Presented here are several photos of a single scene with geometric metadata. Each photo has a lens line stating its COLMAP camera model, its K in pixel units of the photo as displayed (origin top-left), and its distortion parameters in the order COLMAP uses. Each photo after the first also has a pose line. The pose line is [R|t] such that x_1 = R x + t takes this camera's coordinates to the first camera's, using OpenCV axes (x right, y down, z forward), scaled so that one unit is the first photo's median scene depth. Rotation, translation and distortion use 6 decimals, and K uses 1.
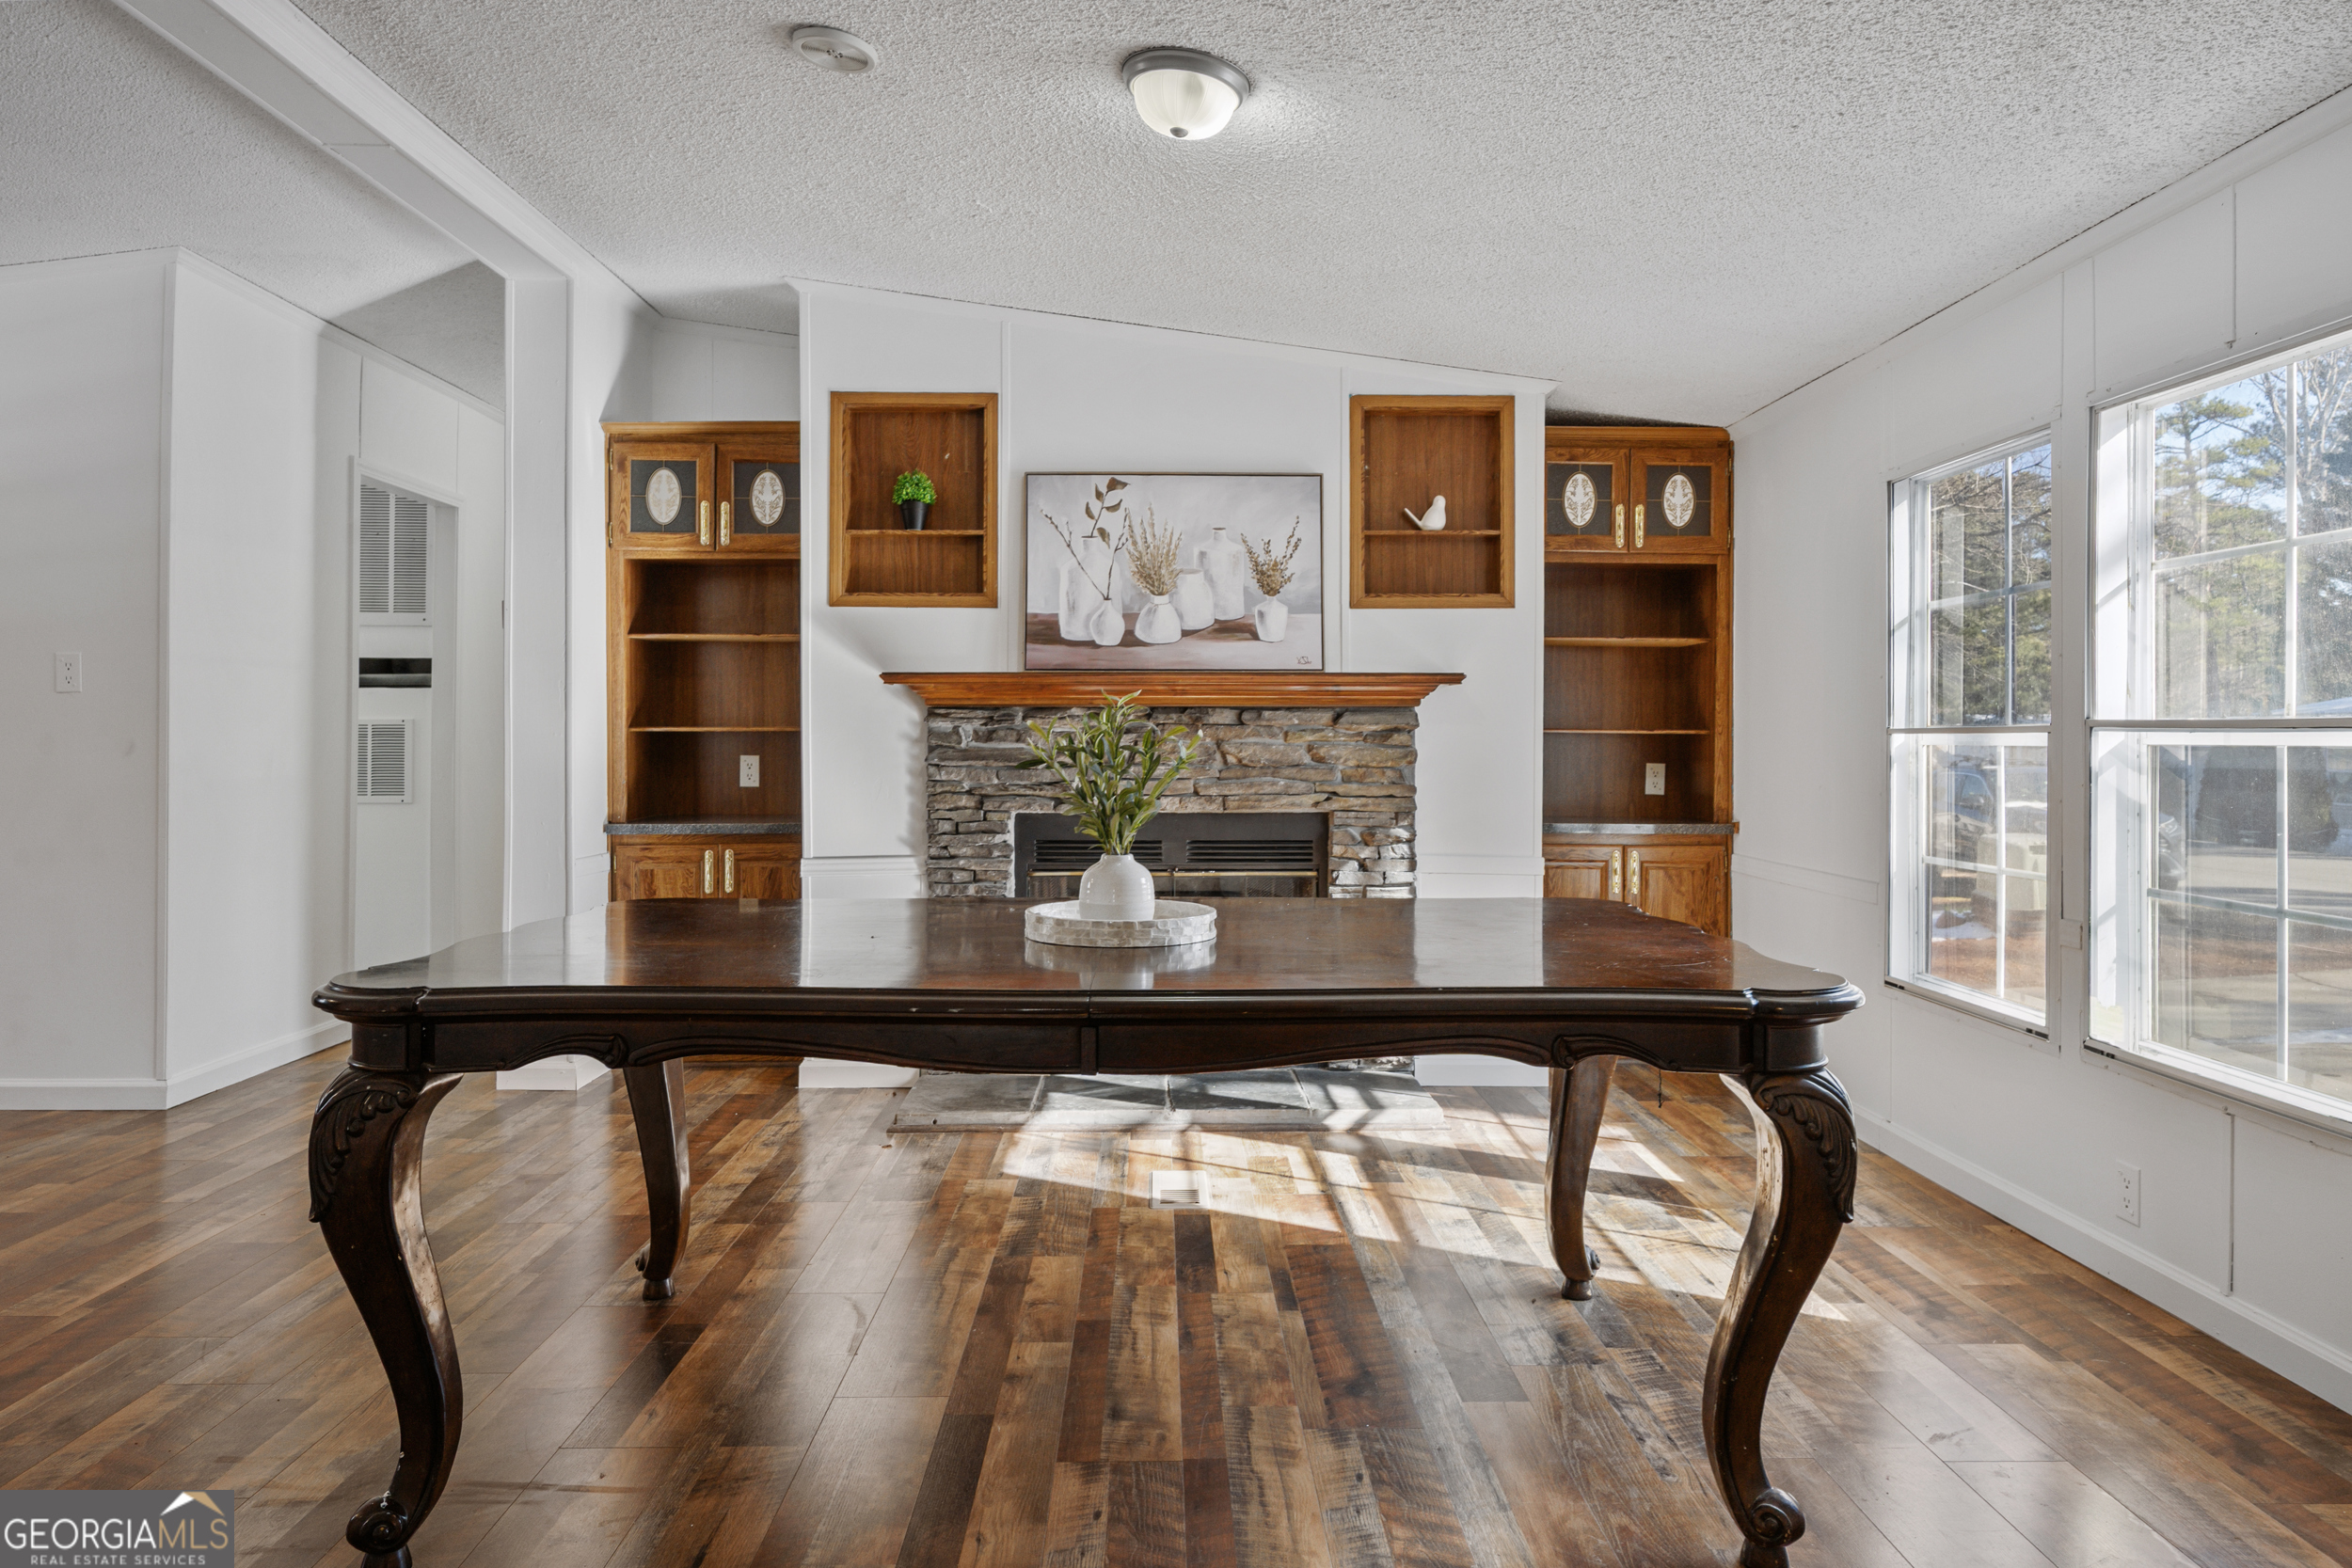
lens RADIAL K [[1450.7, 0, 1192.3], [0, 1450.7, 740.0], [0, 0, 1]] dist [0.008218, -0.008902]
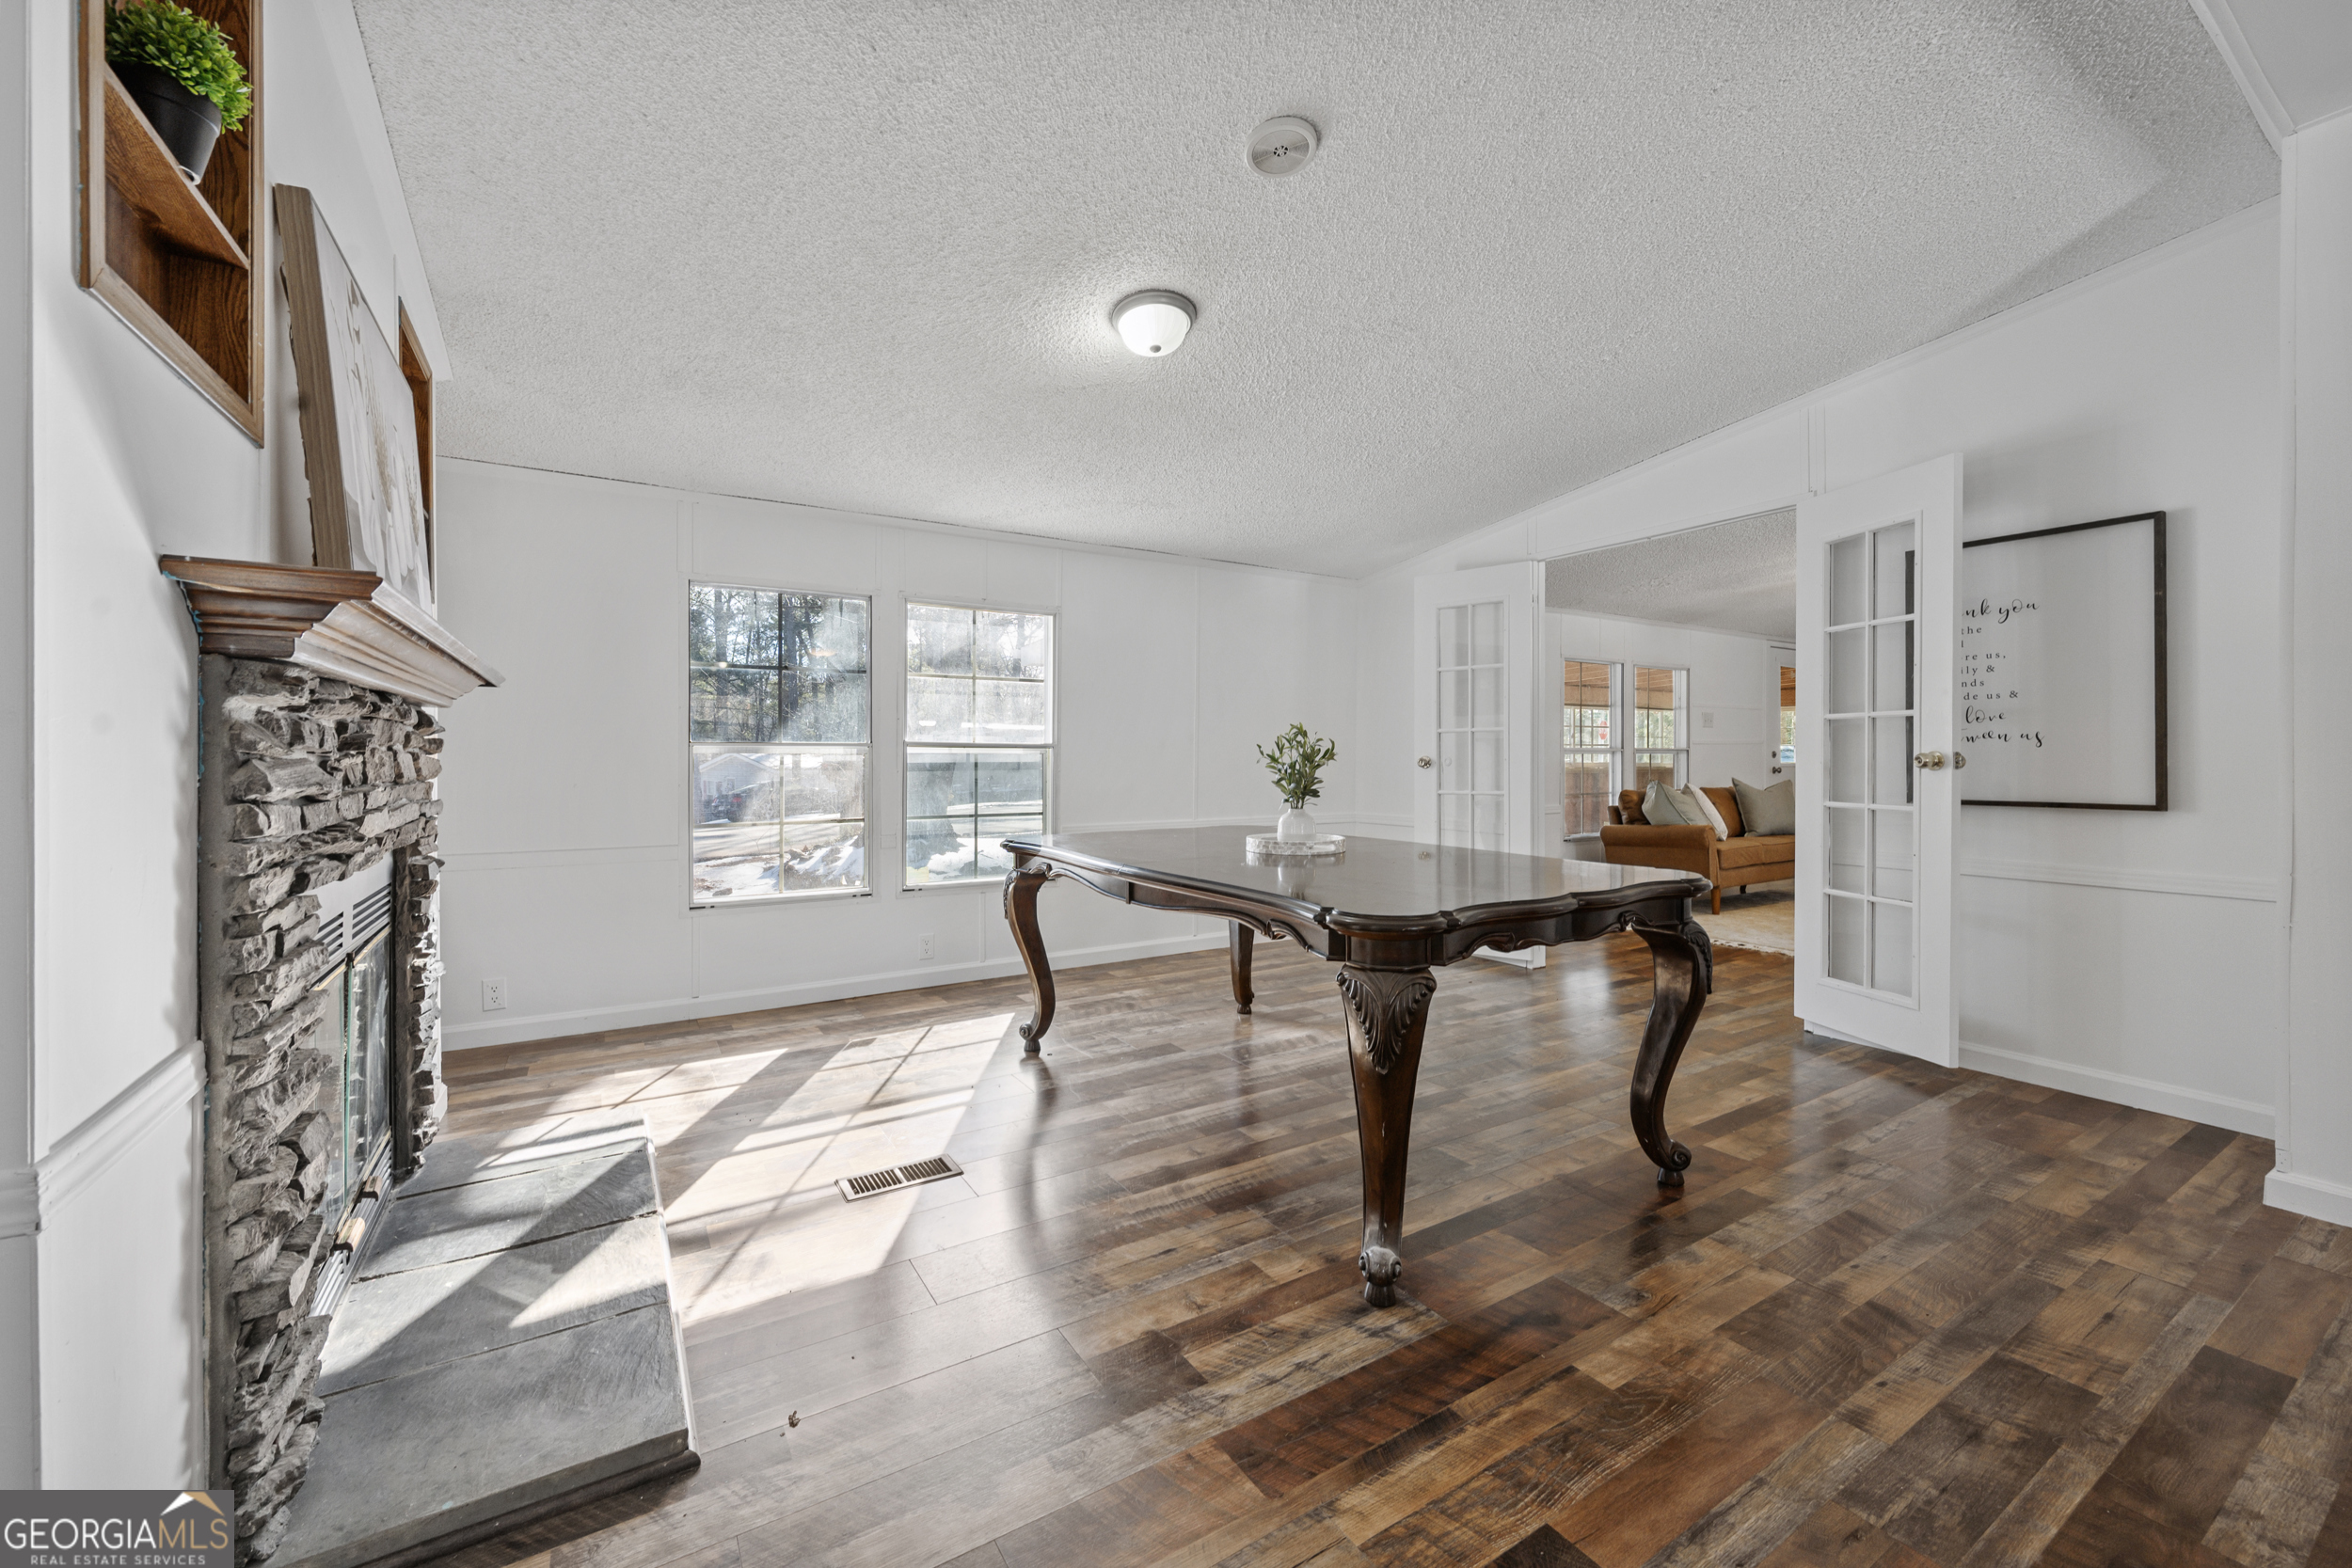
lens RADIAL K [[932.0, 0, 1164.4], [0, 932.0, 764.9], [0, 0, 1]] dist [-0.001016, 0.000188]
pose [[-0.502569, -0.010374, 0.864475, -0.527170], [-0.004430, 0.999946, 0.009424, 0.004986], [-0.864526, 0.000906, -0.502588, 0.906892]]
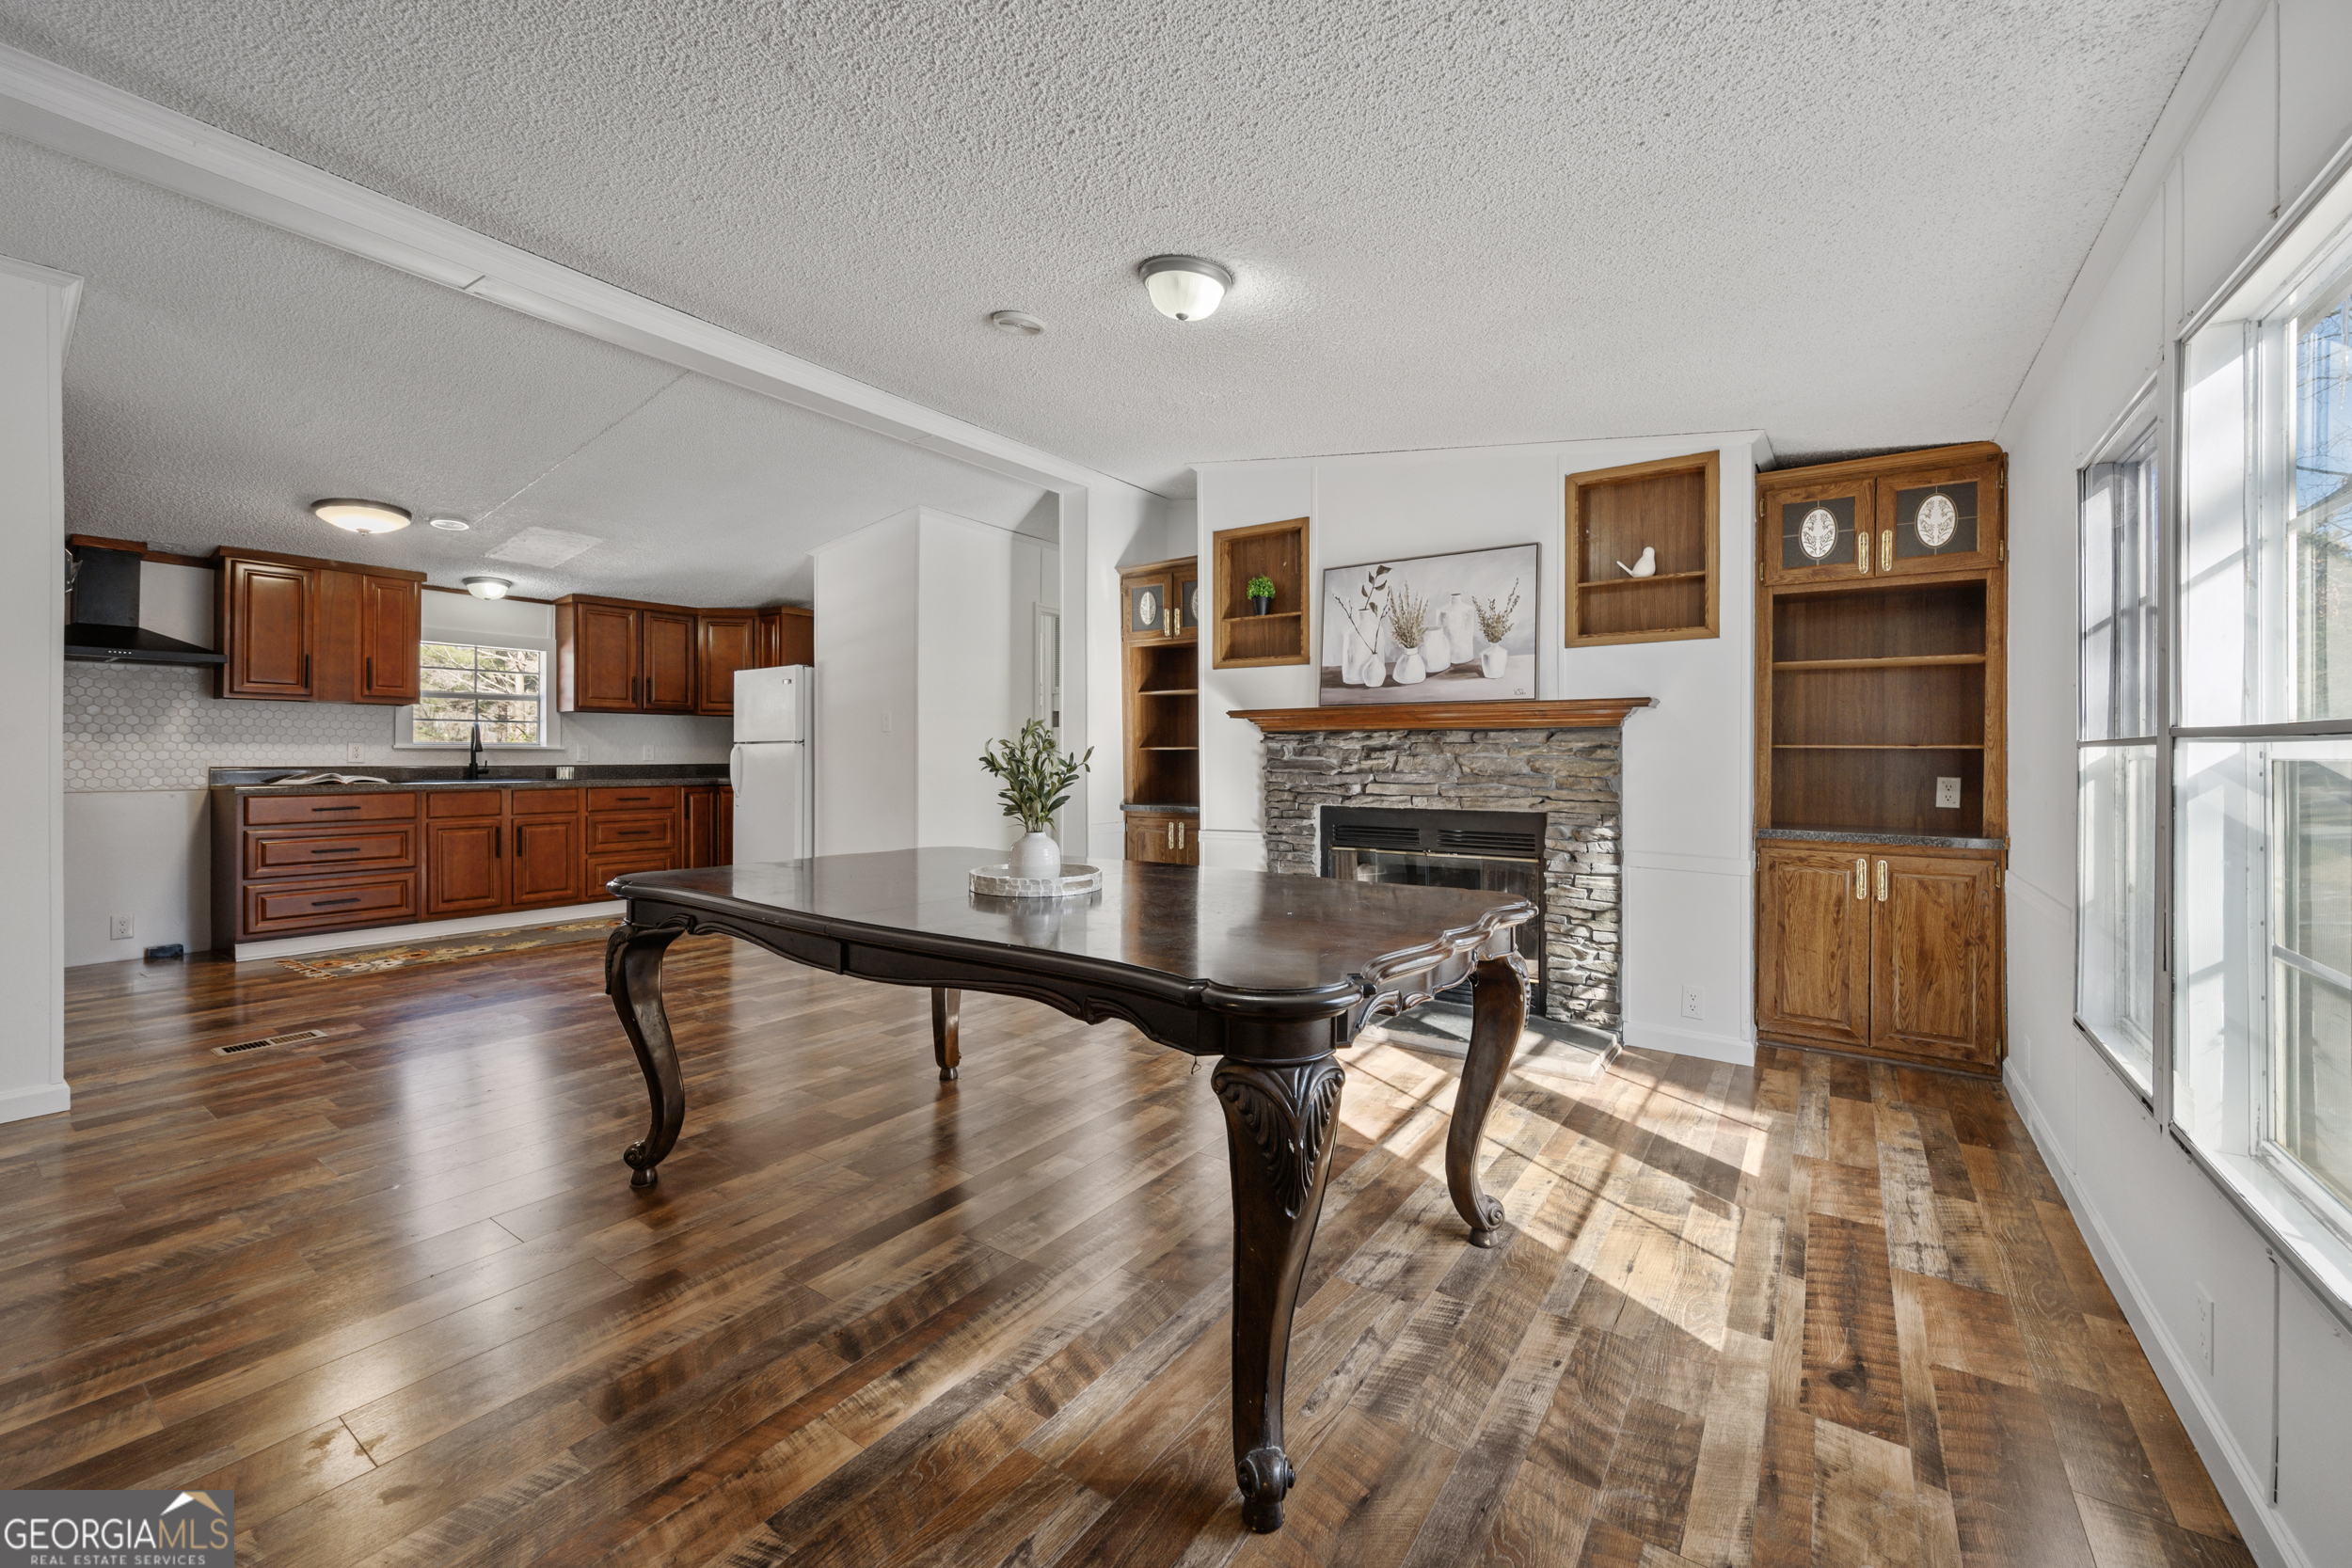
lens RADIAL K [[932.0, 0, 1183.2], [0, 932.0, 753.4], [0, 0, 1]] dist [-0.001016, 0.000188]
pose [[0.808047, -0.001467, -0.589116, 0.316484], [-0.000131, 0.999996, -0.002670, 0.001066], [0.589117, 0.002234, 0.808044, 0.169905]]
